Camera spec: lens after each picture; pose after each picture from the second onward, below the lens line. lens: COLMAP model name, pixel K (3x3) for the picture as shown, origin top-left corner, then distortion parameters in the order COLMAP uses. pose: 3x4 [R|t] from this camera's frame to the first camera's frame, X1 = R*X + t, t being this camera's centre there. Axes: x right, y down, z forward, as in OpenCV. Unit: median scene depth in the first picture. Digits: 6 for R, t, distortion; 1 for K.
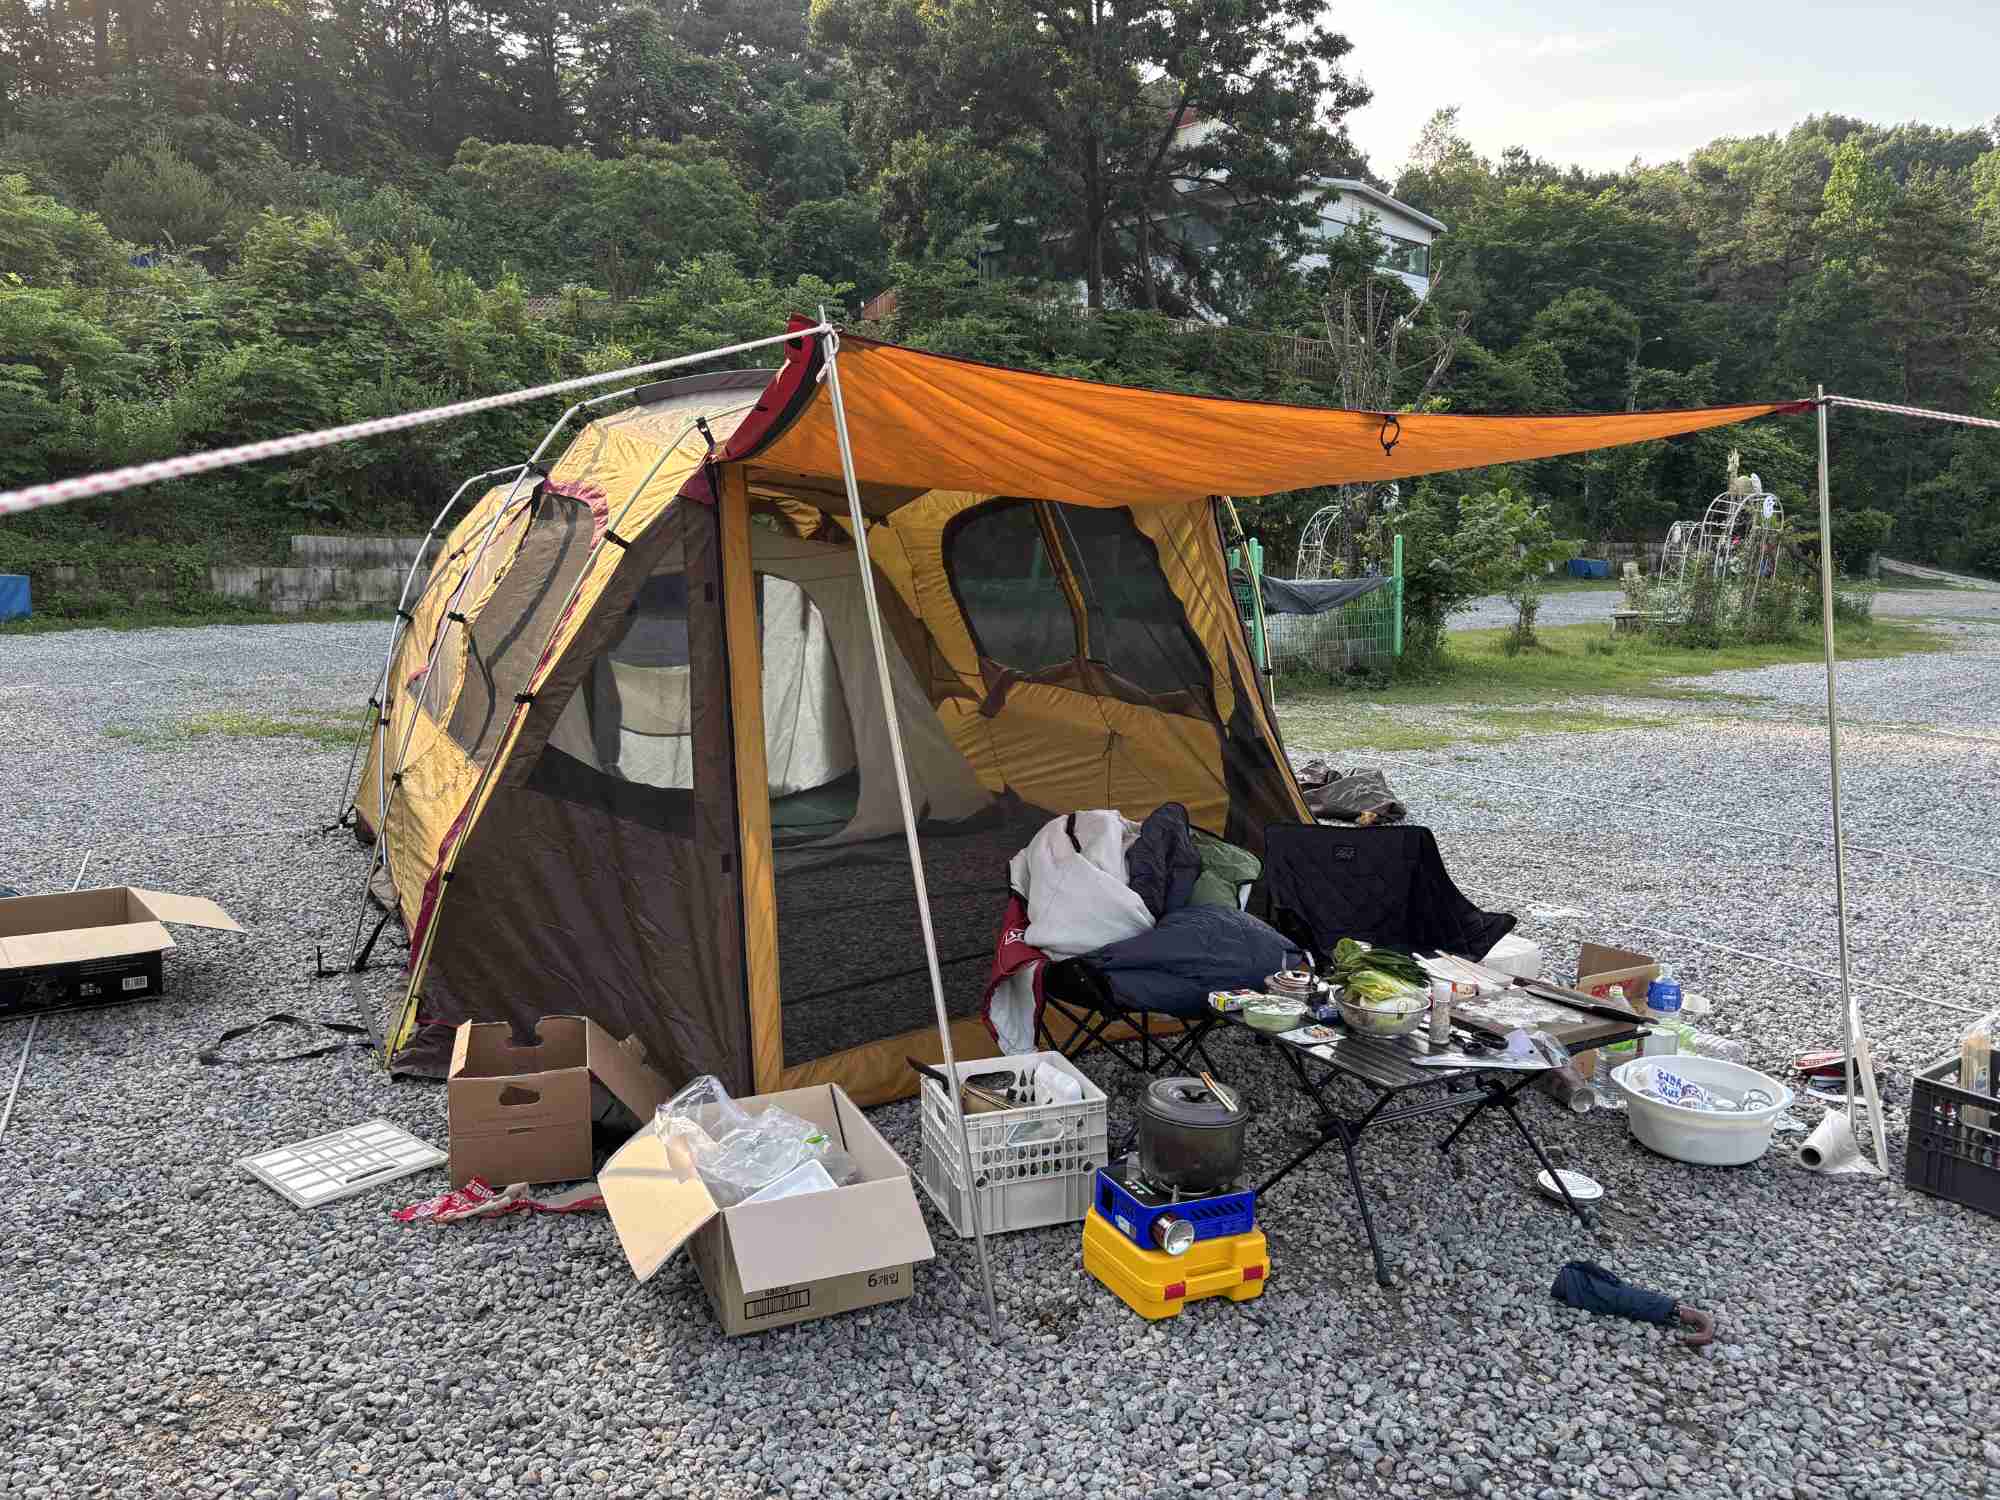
lens RADIAL K [[1522.4, 0, 1001.7], [0, 1522.4, 708.4], [0, 0, 1]] dist [0.059710, -0.075630]
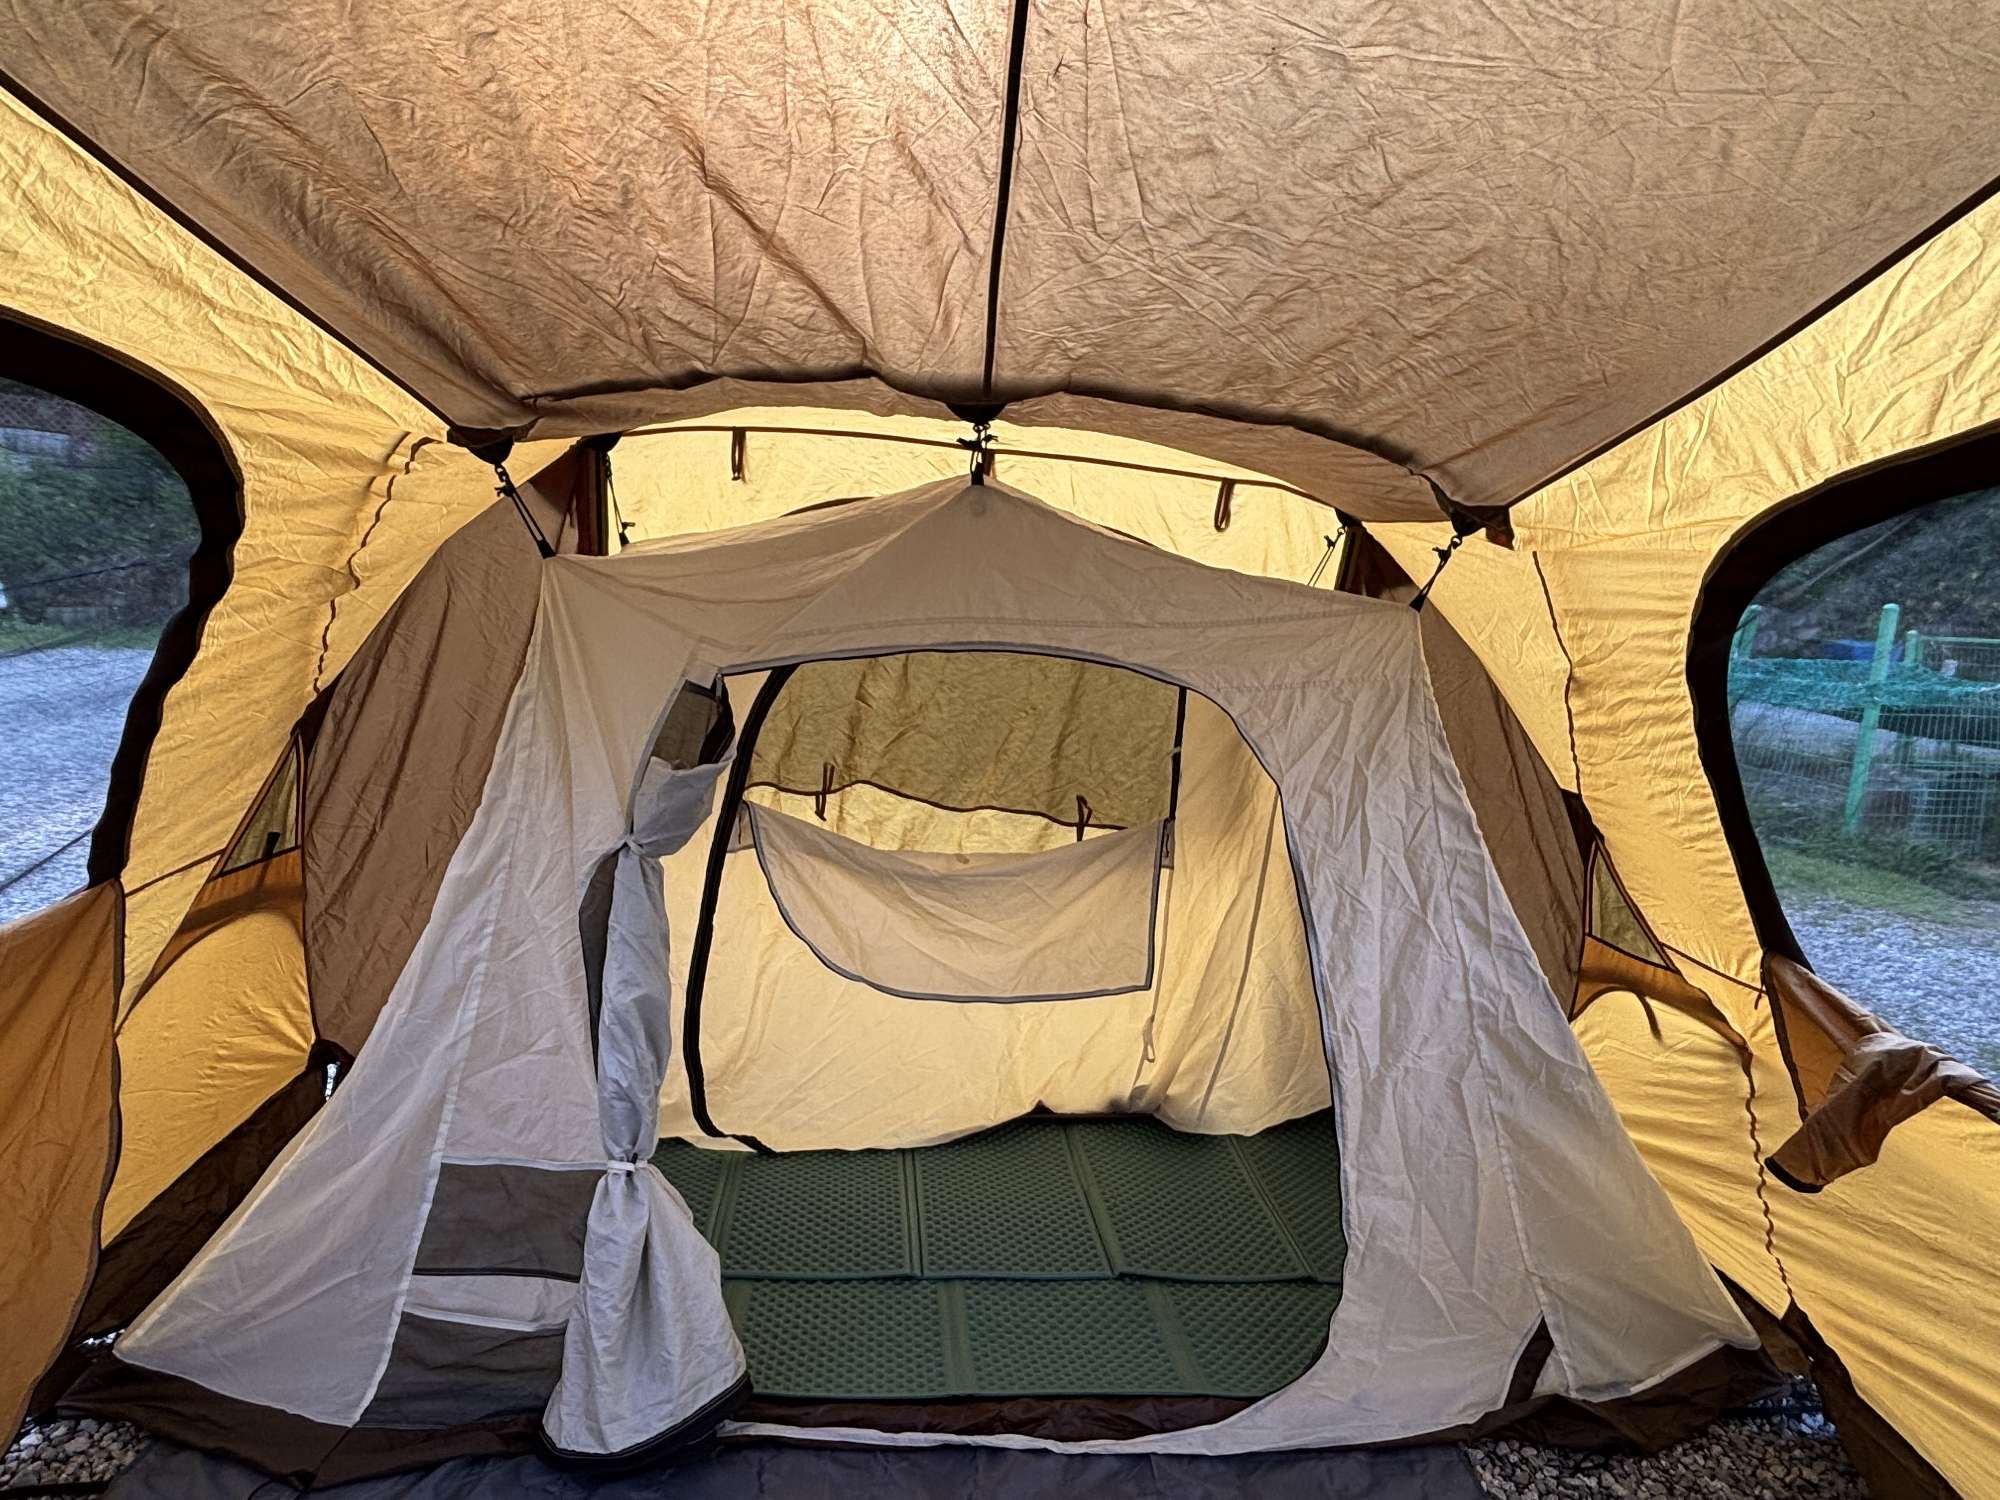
lens RADIAL K [[1221.2, 0, 1000.0], [0, 1221.2, 750.0], [0, 0, 1]] dist [0.041395, -0.048676]
pose [[0.894708, 0.098937, -0.435556, -0.048288], [-0.092991, 0.995051, 0.035007, -0.066982], [0.436864, 0.009181, 0.899481, 0.647032]]
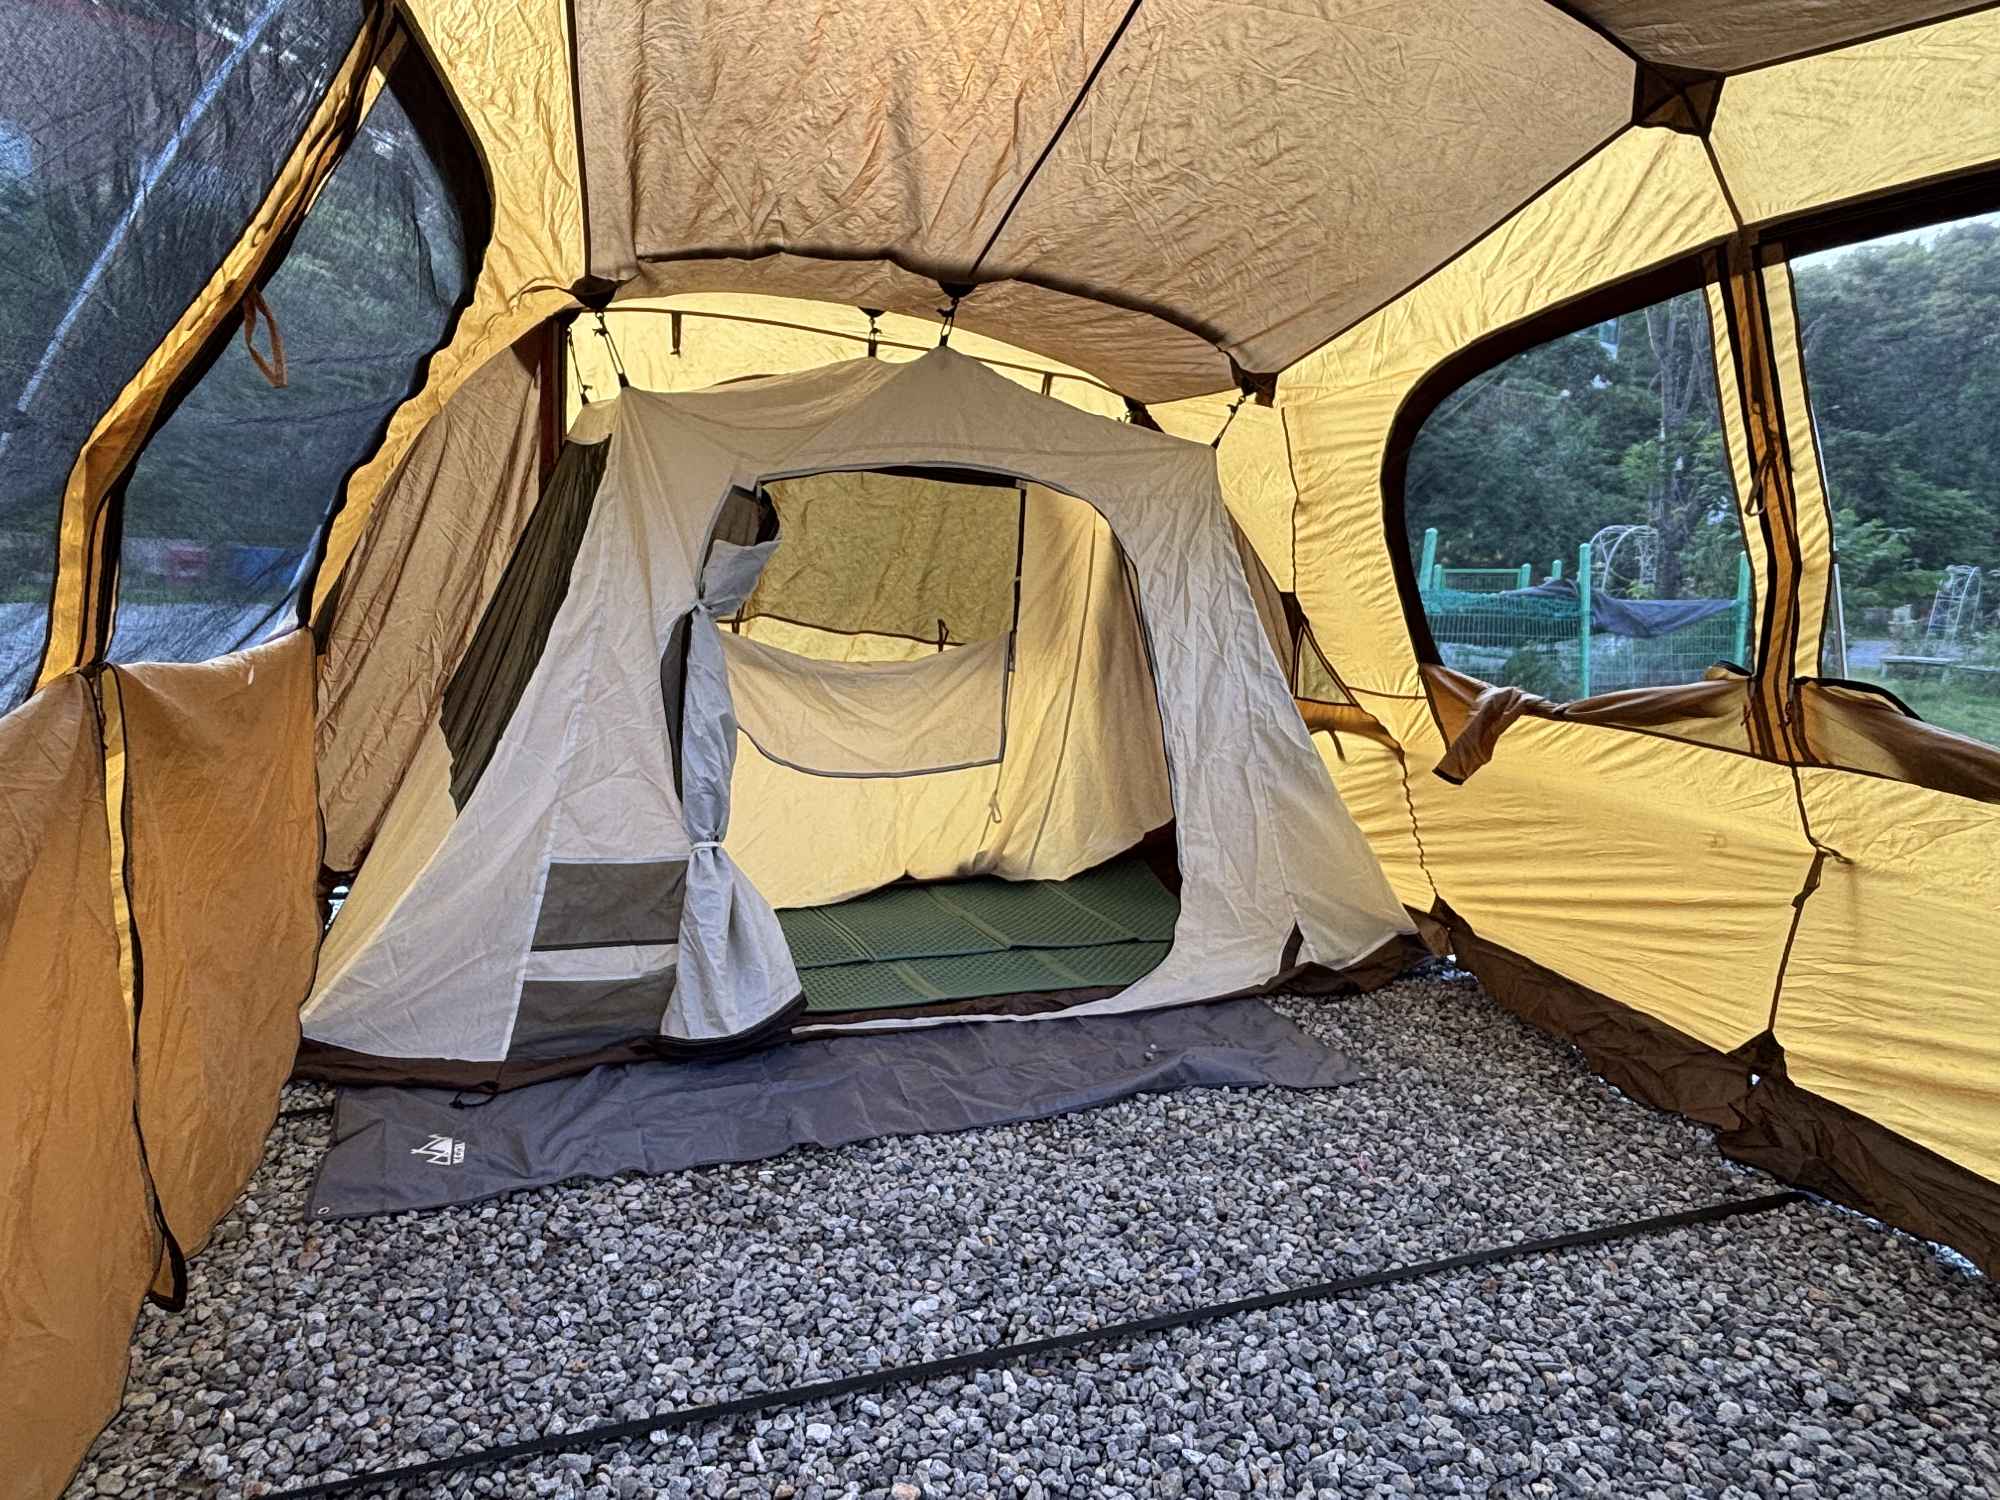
lens RADIAL K [[1204.4, 0, 1000.0], [0, 1204.4, 750.0], [0, 0, 1]] dist [0.073139, -0.105342]
pose [[0.987224, 0.059345, -0.147874, -0.089652], [-0.054278, 0.997800, 0.038076, -0.011129], [0.149808, -0.029563, 0.988273, 0.525088]]
